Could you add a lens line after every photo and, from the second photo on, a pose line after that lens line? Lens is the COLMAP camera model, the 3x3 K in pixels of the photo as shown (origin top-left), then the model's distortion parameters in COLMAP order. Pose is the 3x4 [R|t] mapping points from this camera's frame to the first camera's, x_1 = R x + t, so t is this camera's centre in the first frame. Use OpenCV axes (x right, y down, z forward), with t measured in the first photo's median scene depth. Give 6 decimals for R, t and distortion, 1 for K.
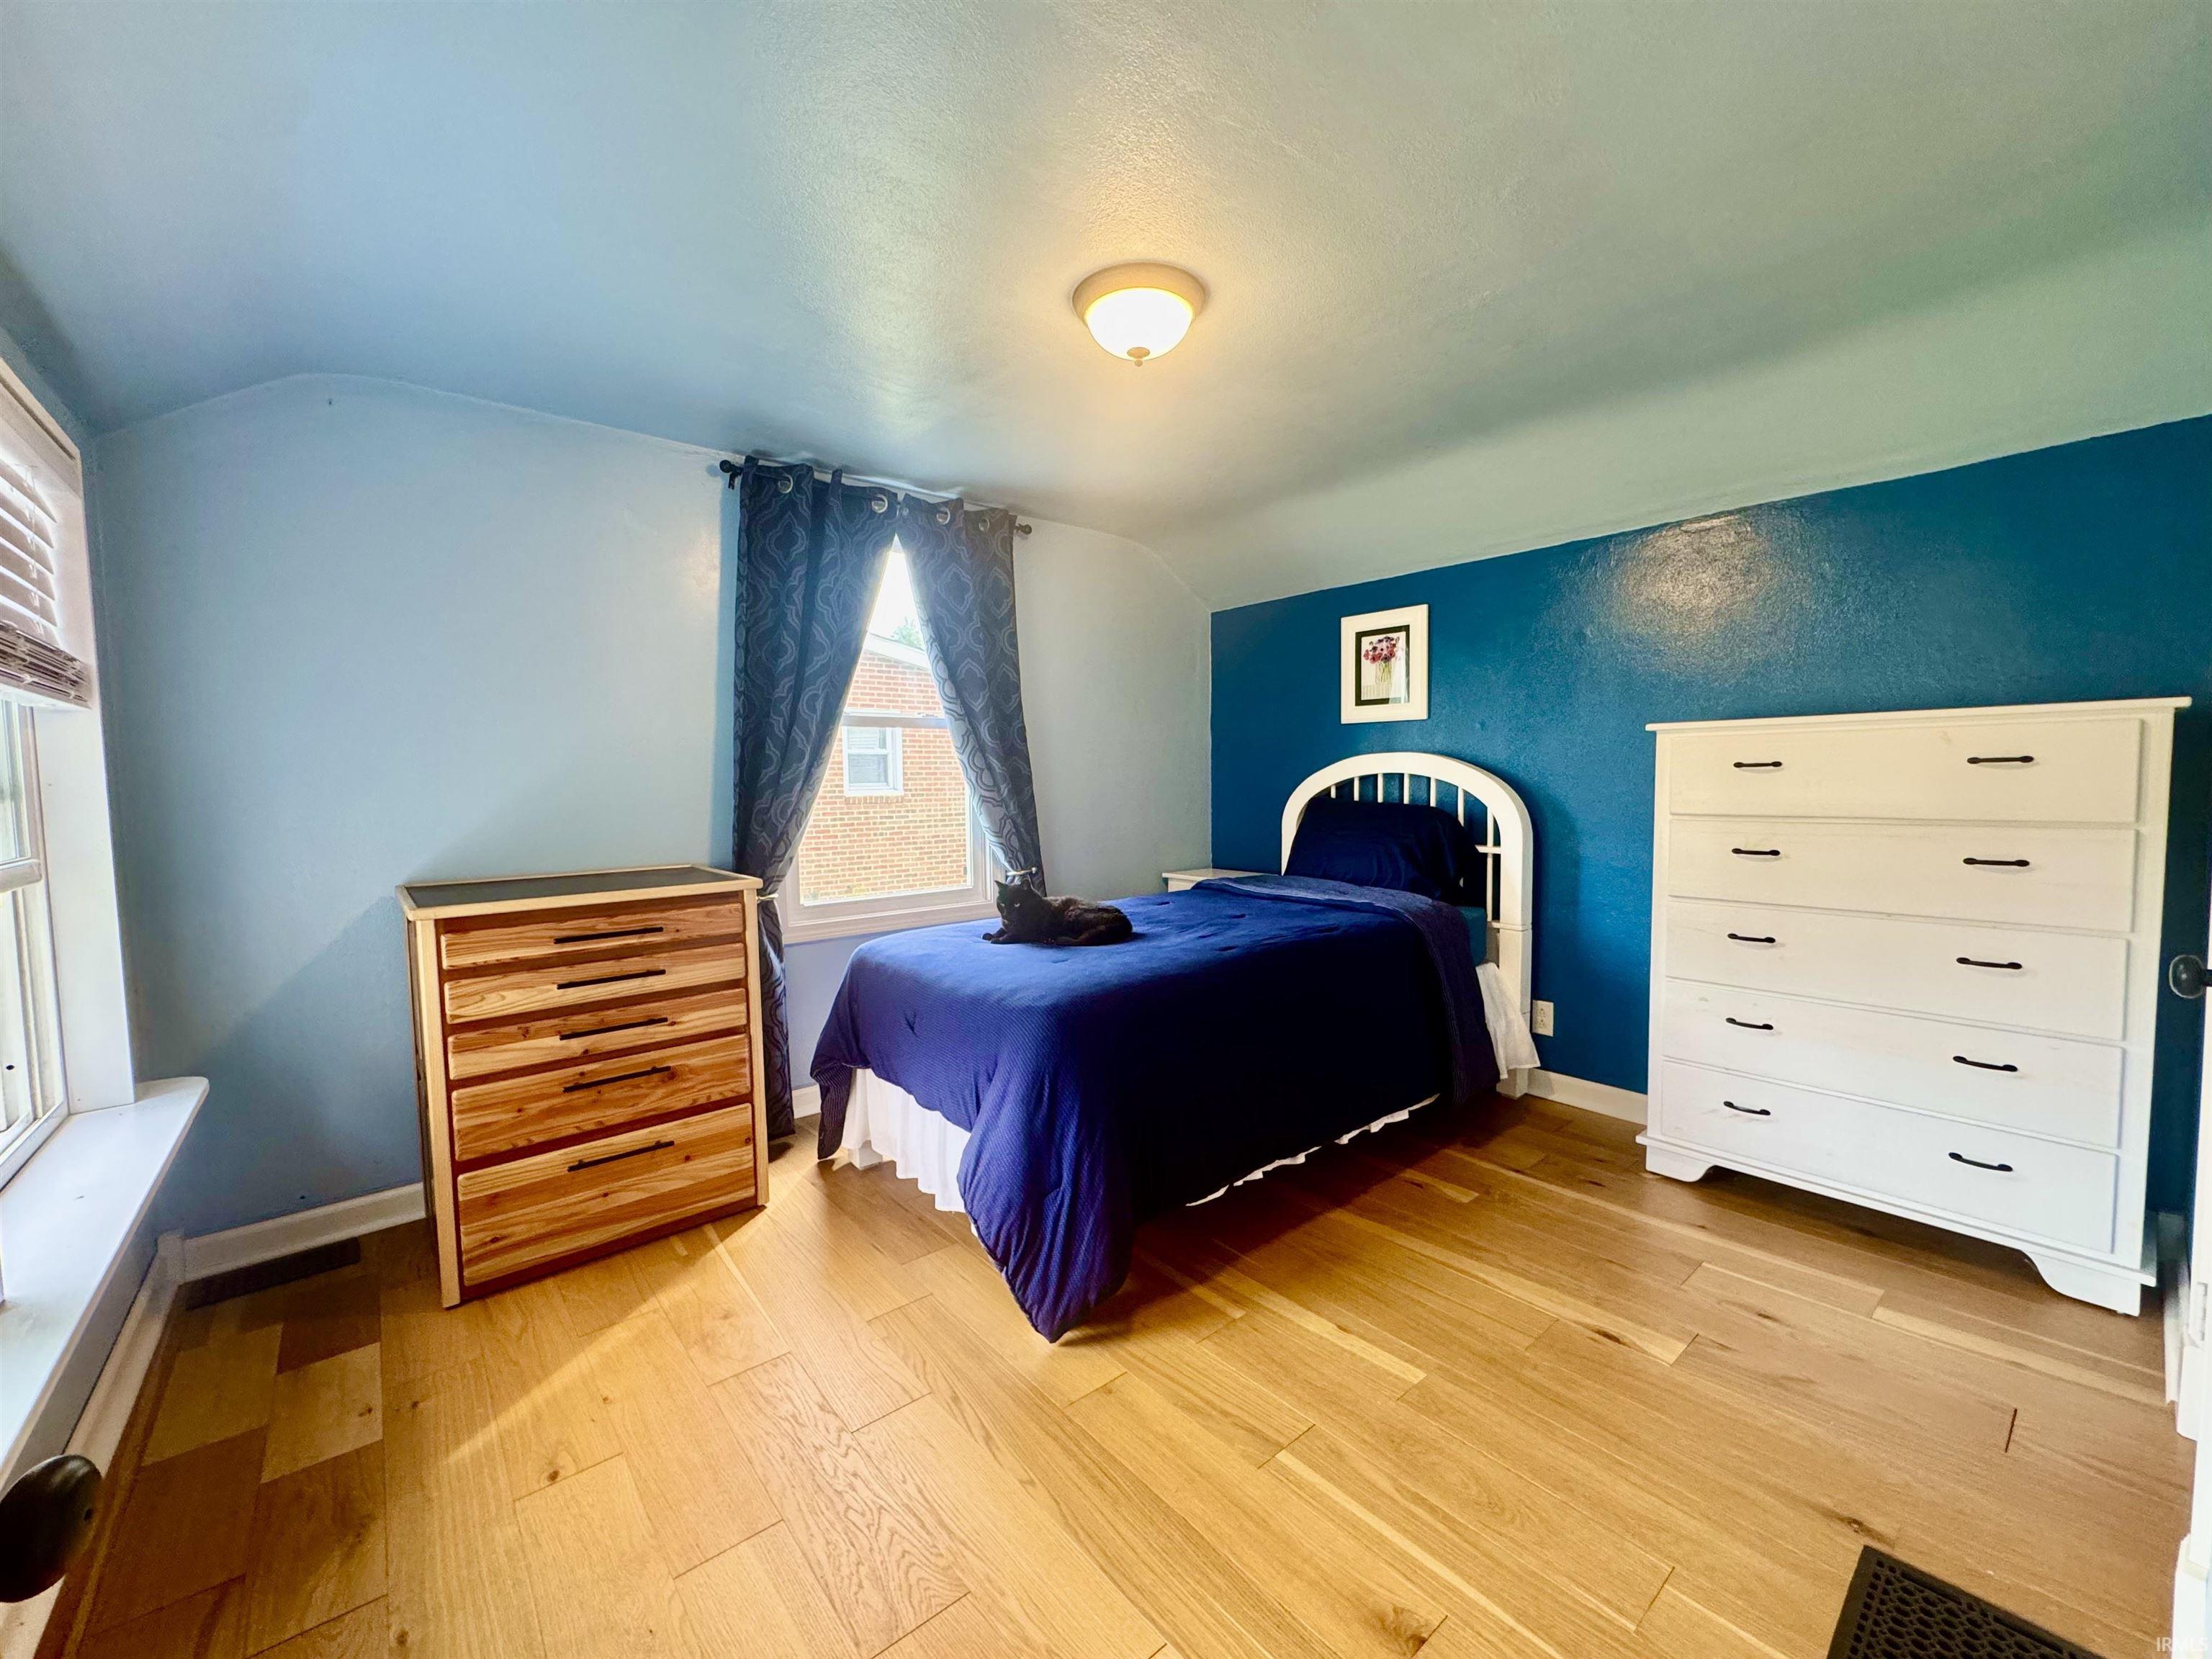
lens RADIAL K [[885.3, 0, 1103.2], [0, 885.3, 831.8], [0, 0, 1]] dist [-0.002825, 0.000910]
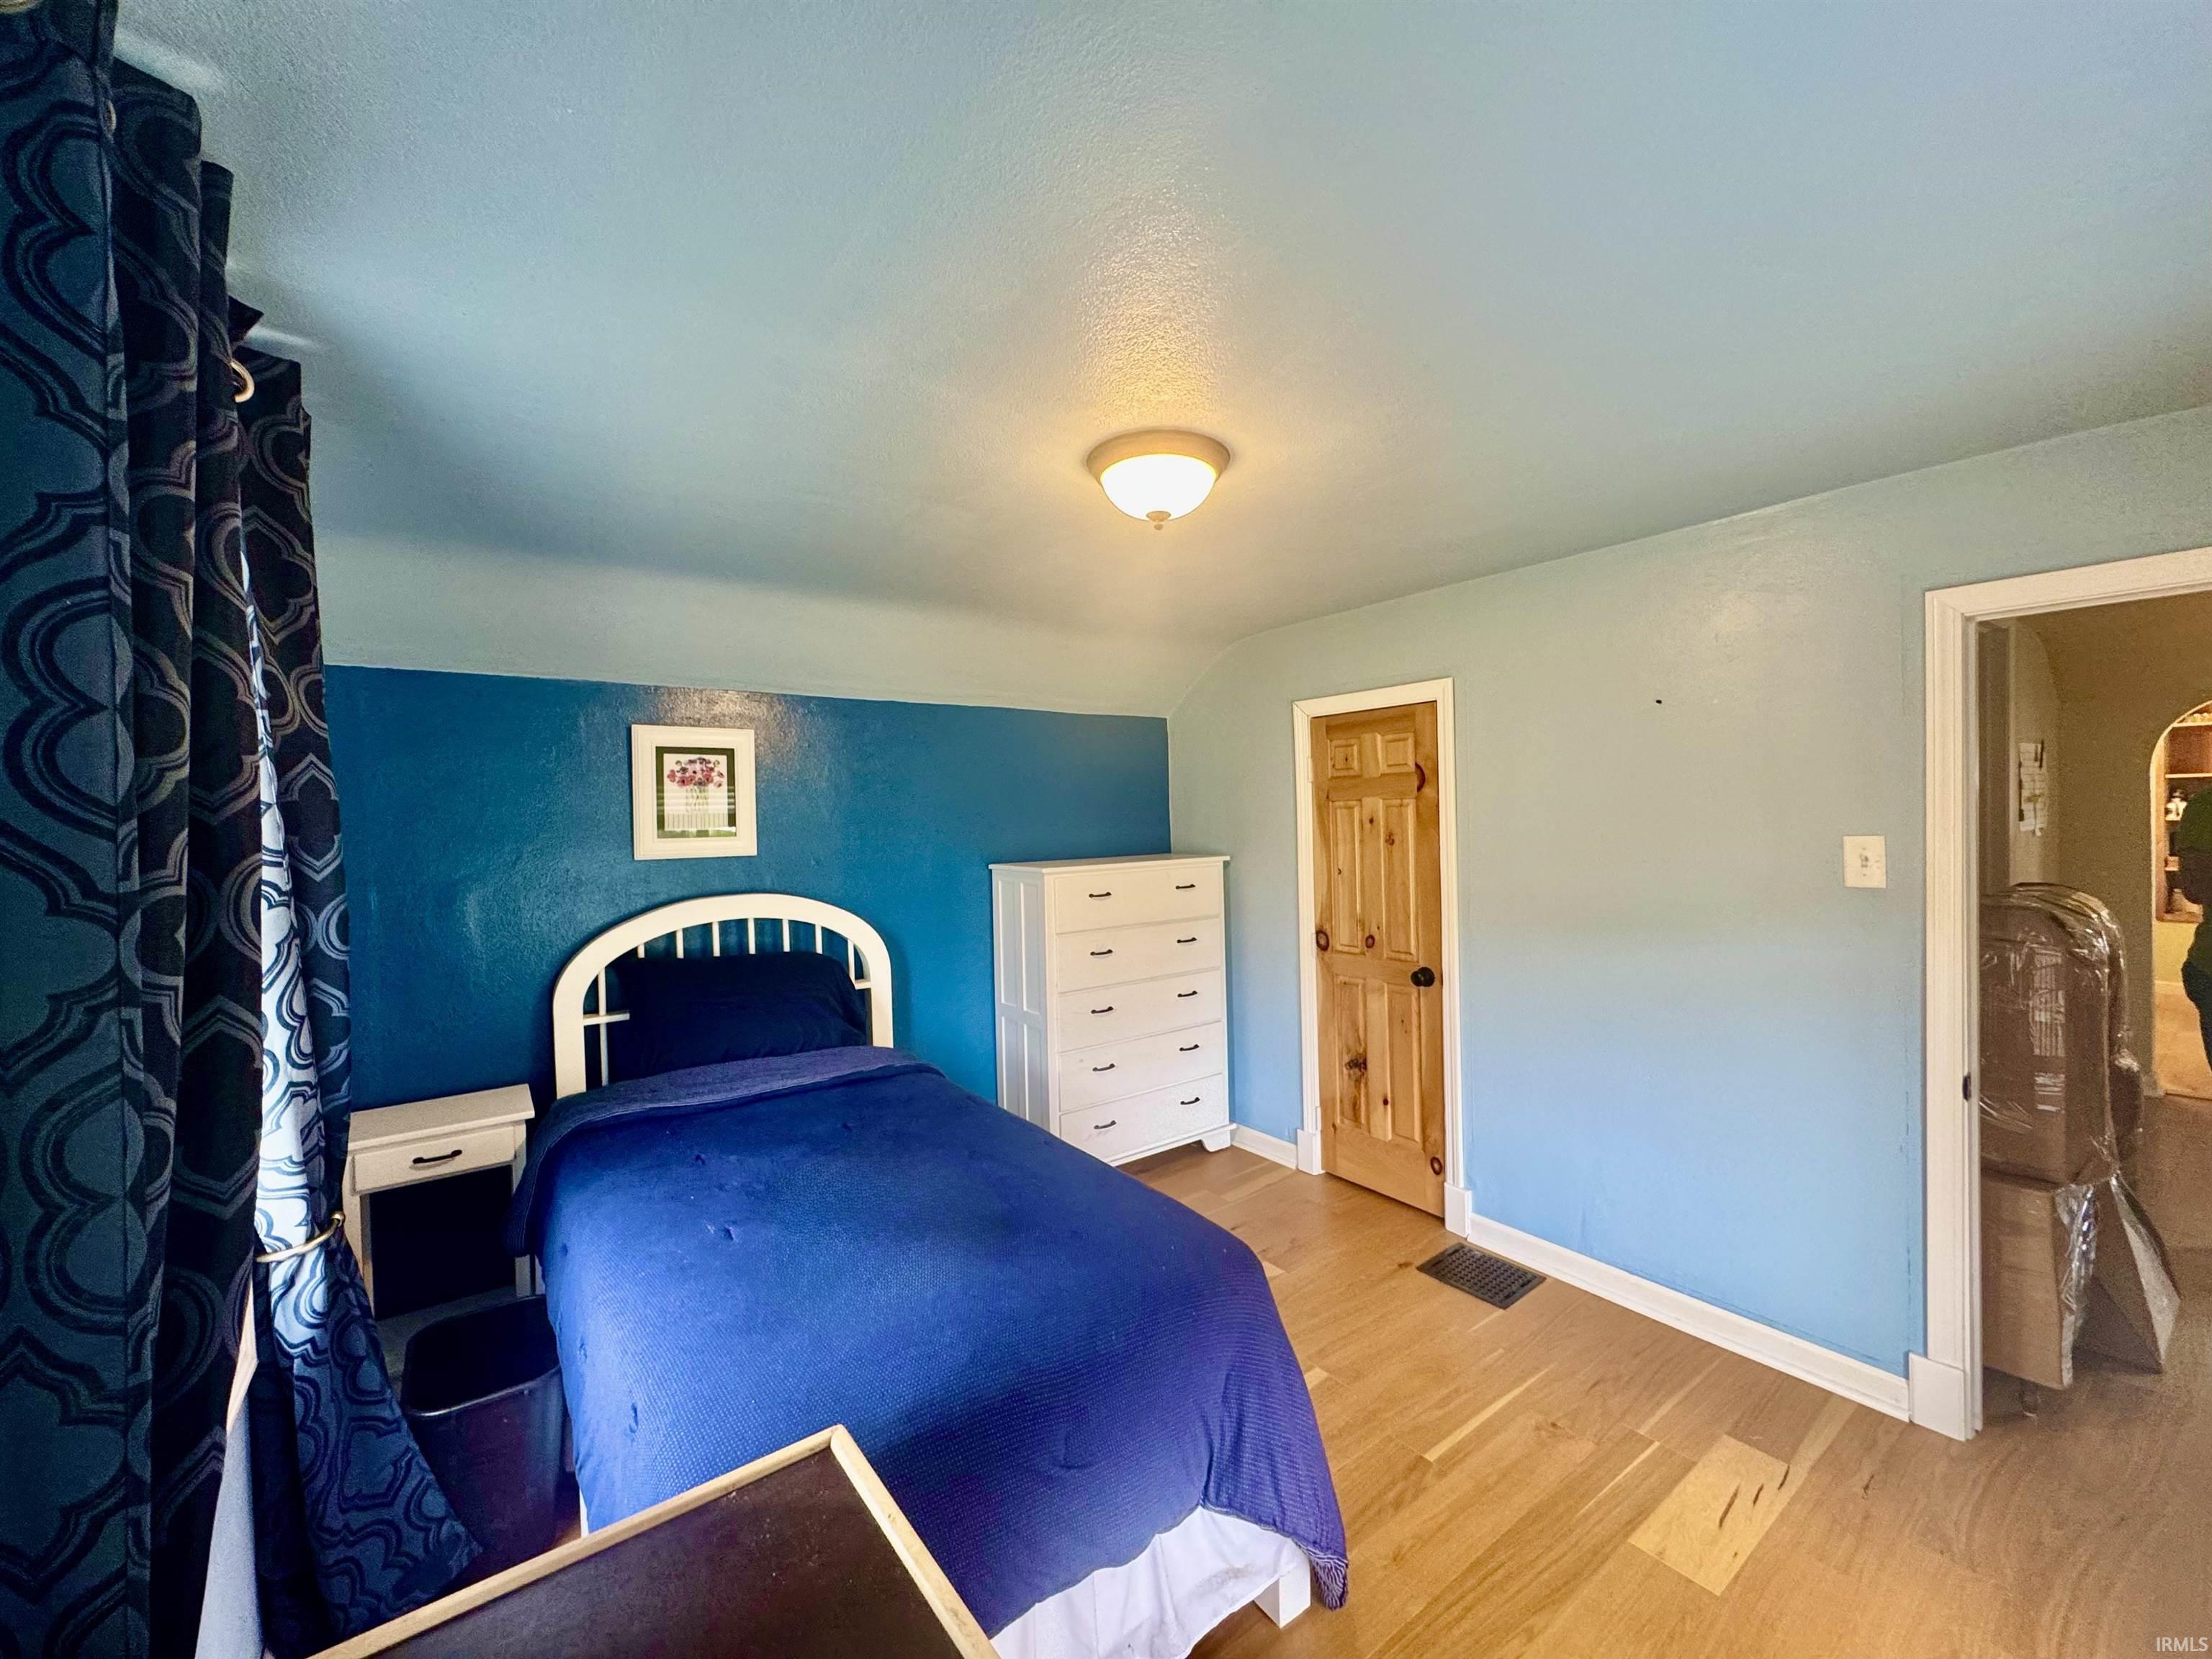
lens RADIAL K [[885.3, 0, 1103.2], [0, 885.3, 831.8], [0, 0, 1]] dist [-0.002825, 0.000910]
pose [[0.067522, -0.010387, 0.997664, -0.505619], [0.083259, 0.996517, 0.004740, -0.124779], [-0.994238, 0.082744, 0.068151, 0.578660]]
